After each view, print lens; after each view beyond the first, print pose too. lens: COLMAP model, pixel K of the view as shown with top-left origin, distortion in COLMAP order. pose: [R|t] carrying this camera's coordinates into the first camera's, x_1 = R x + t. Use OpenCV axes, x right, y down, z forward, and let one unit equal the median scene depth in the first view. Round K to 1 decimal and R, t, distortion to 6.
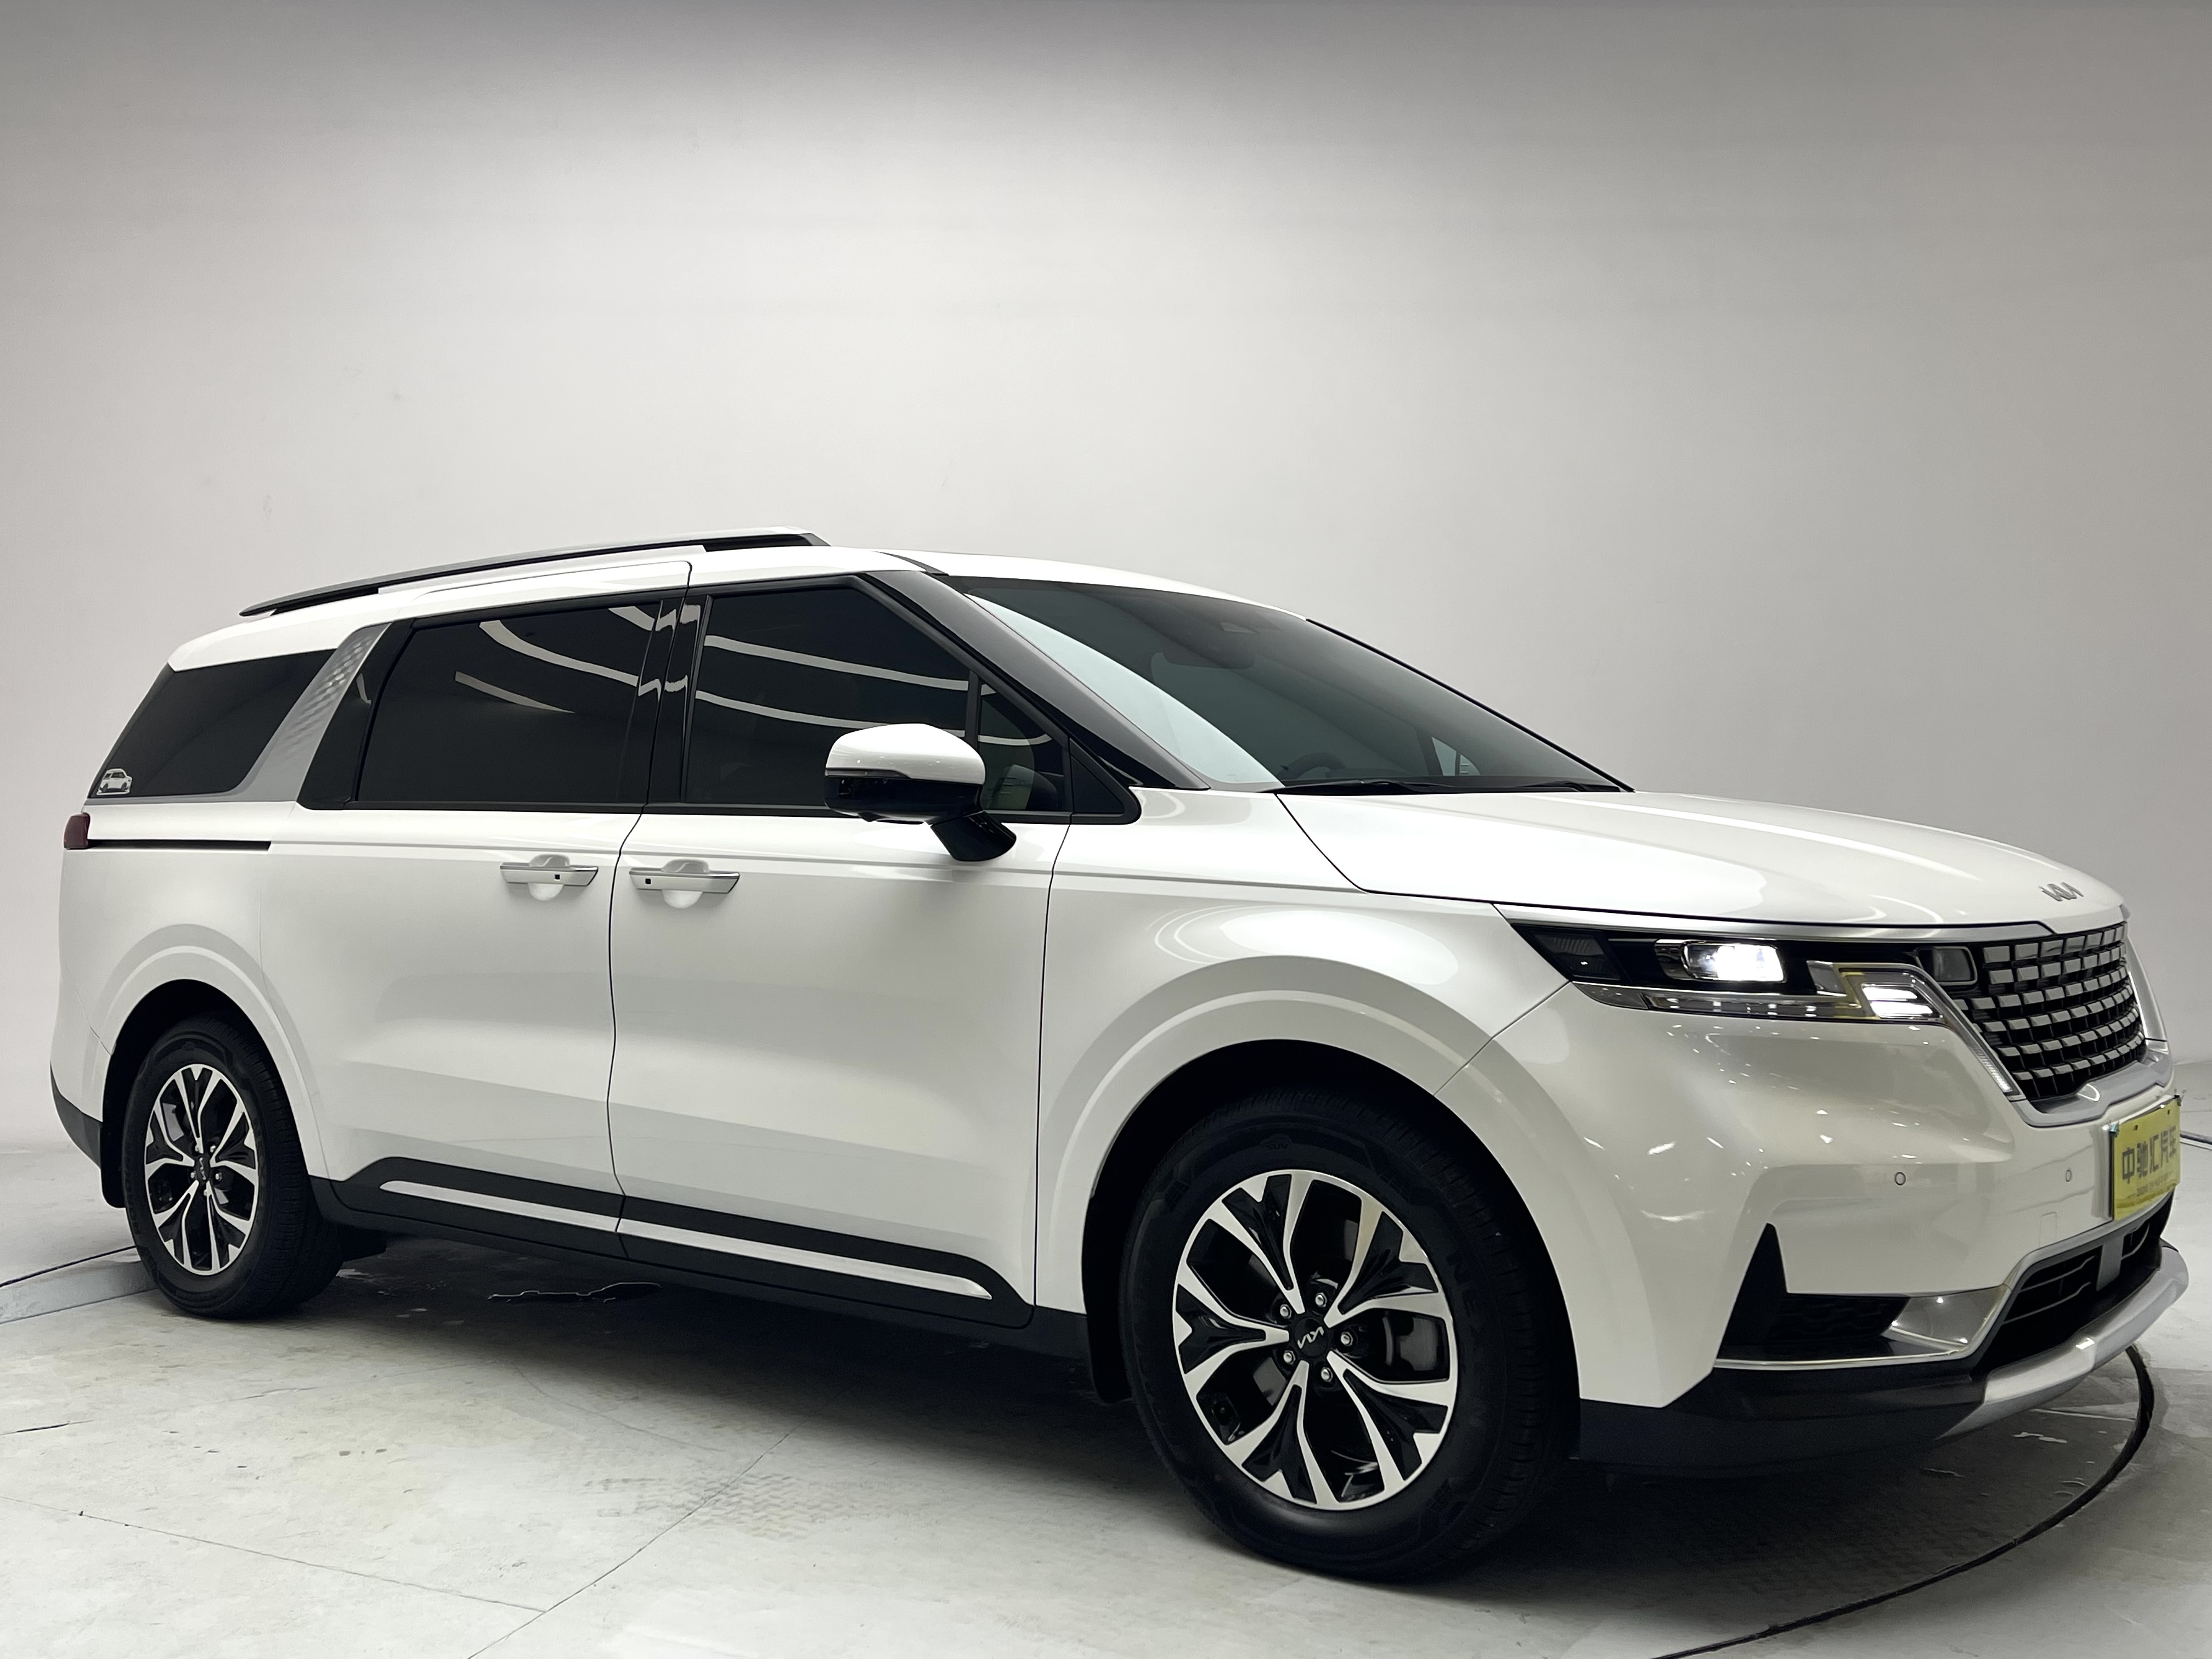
lens RADIAL K [[2077.0, 0, 1100.3], [0, 2077.0, 825.3], [0, 0, 1]] dist [0.067247, 0.000000]
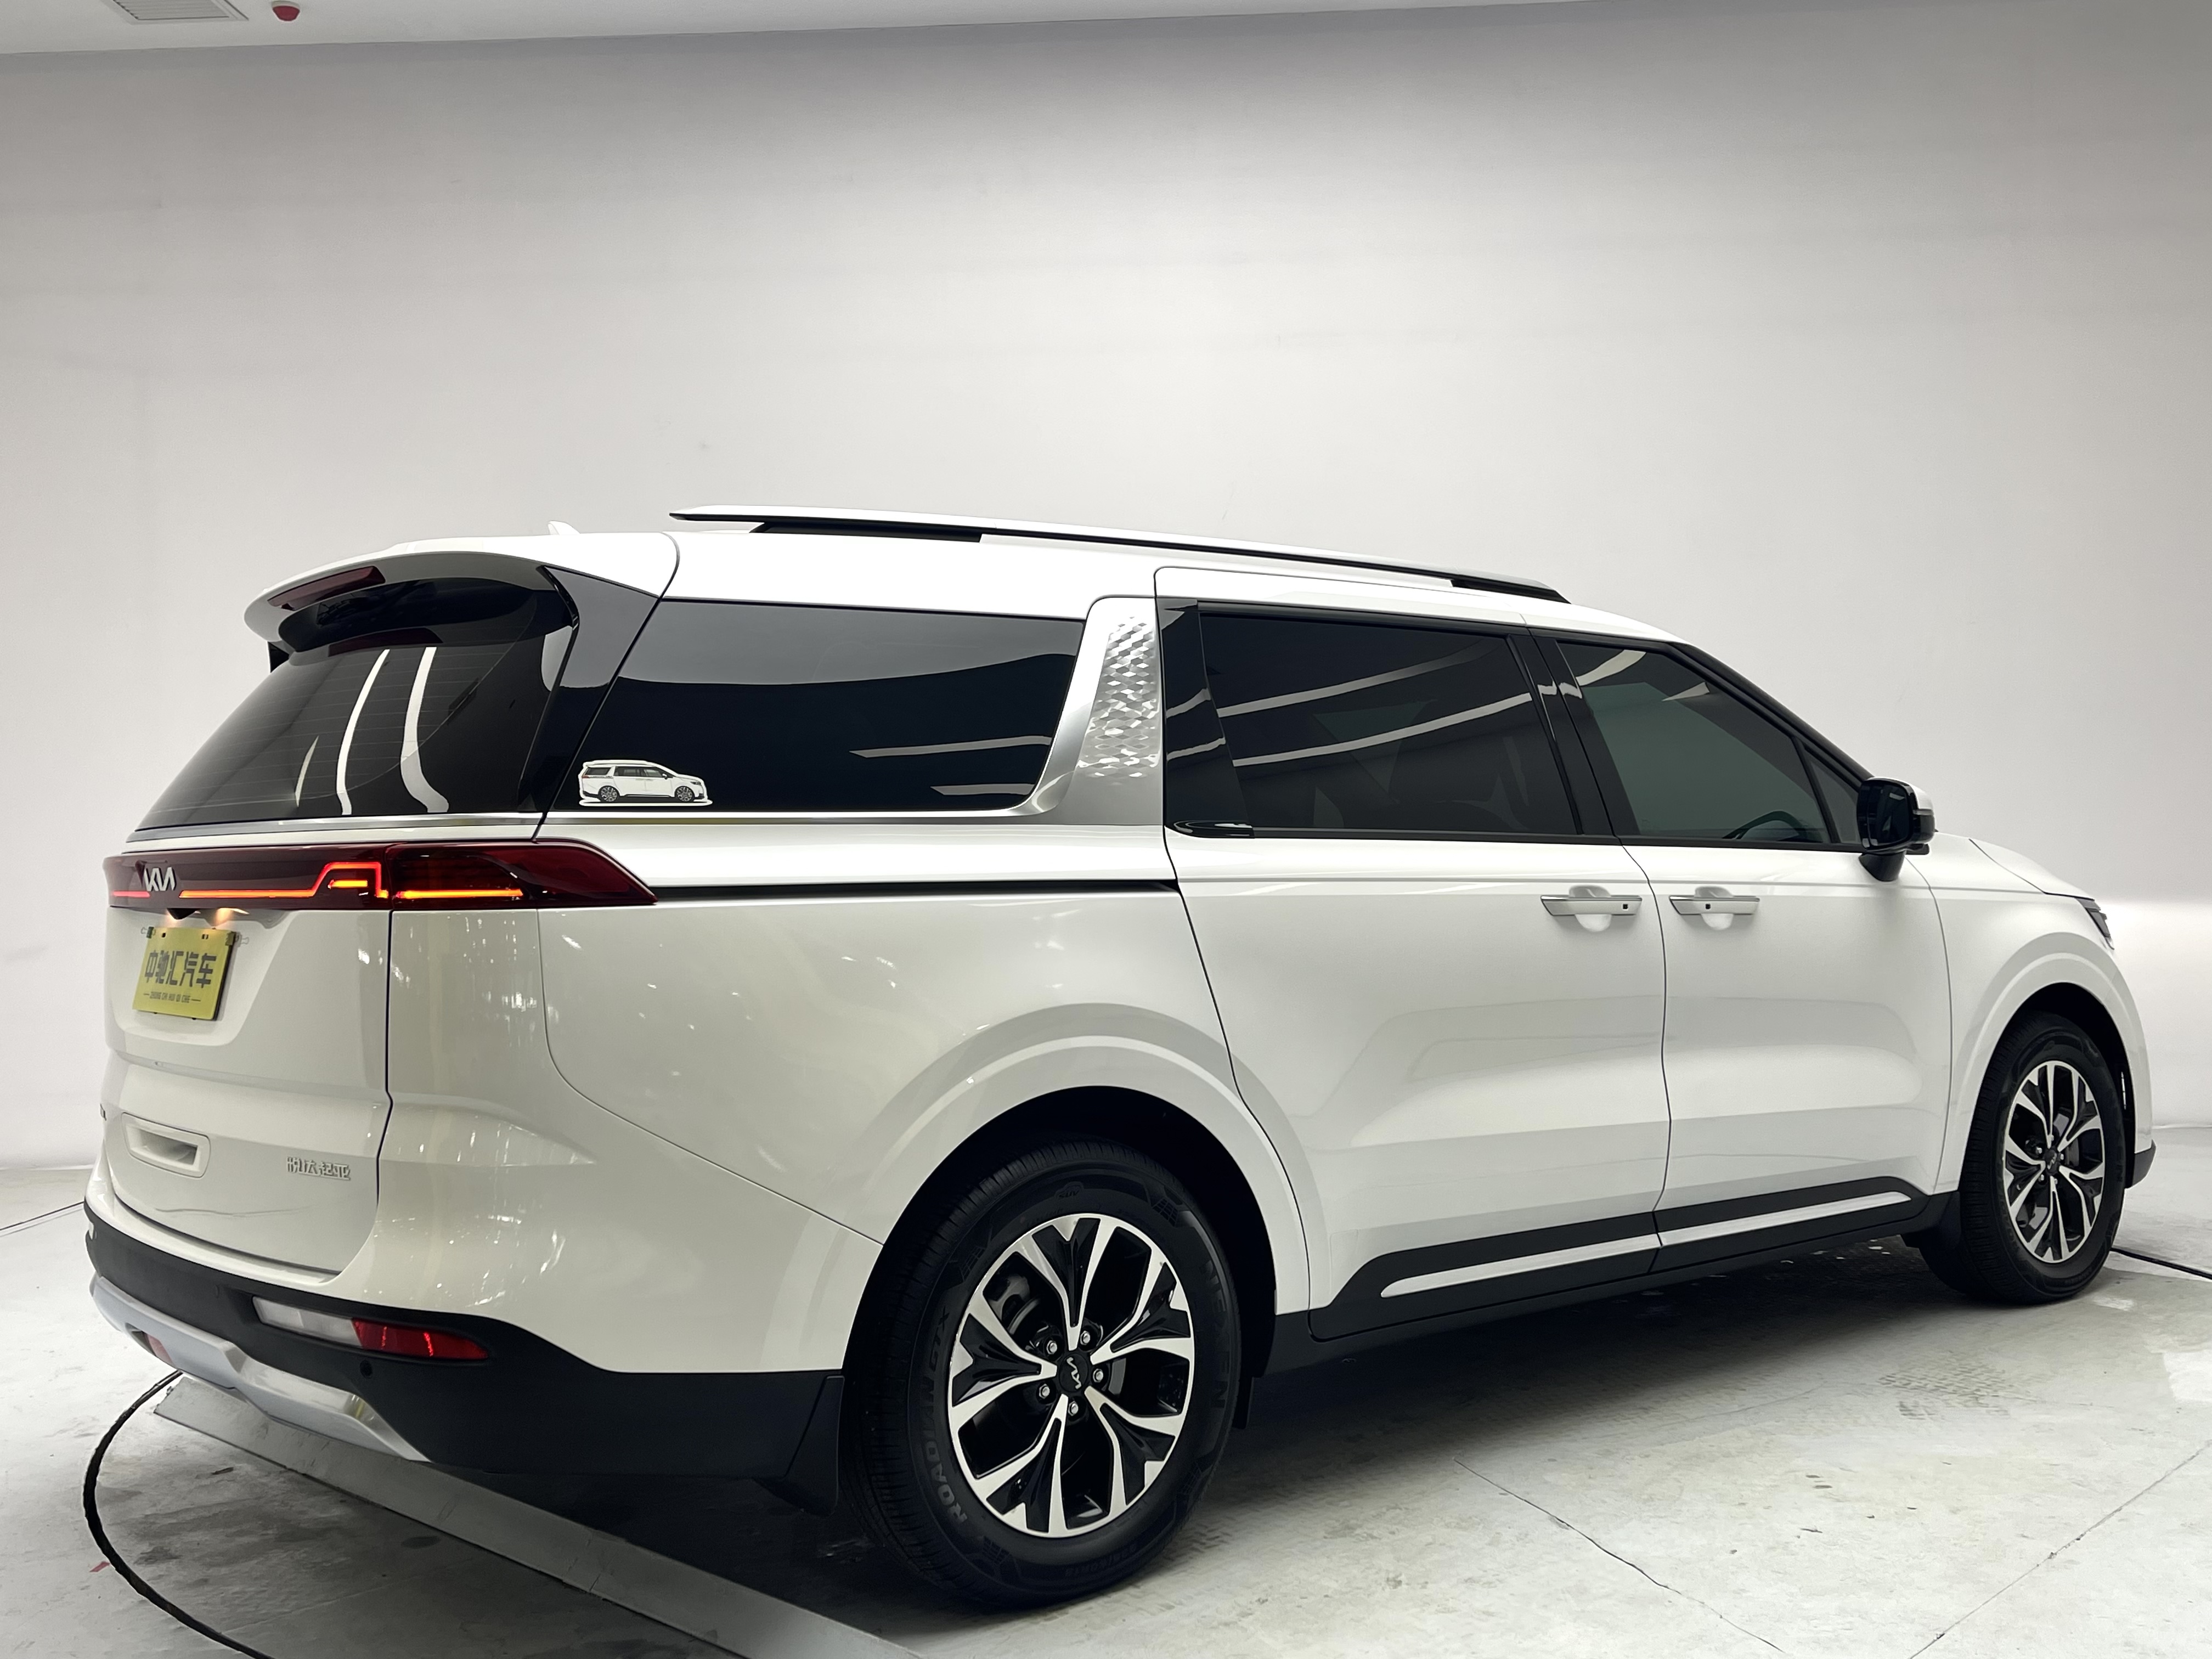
lens RADIAL K [[2077.0, 0, 1091.2], [0, 2077.0, 827.3], [0, 0, 1]] dist [0.067247, 0.000000]
pose [[0.234694, 0.025871, 0.971725, -1.571377], [0.017102, 0.999381, -0.030737, 0.015769], [-0.971919, 0.023833, 0.234106, 1.225564]]
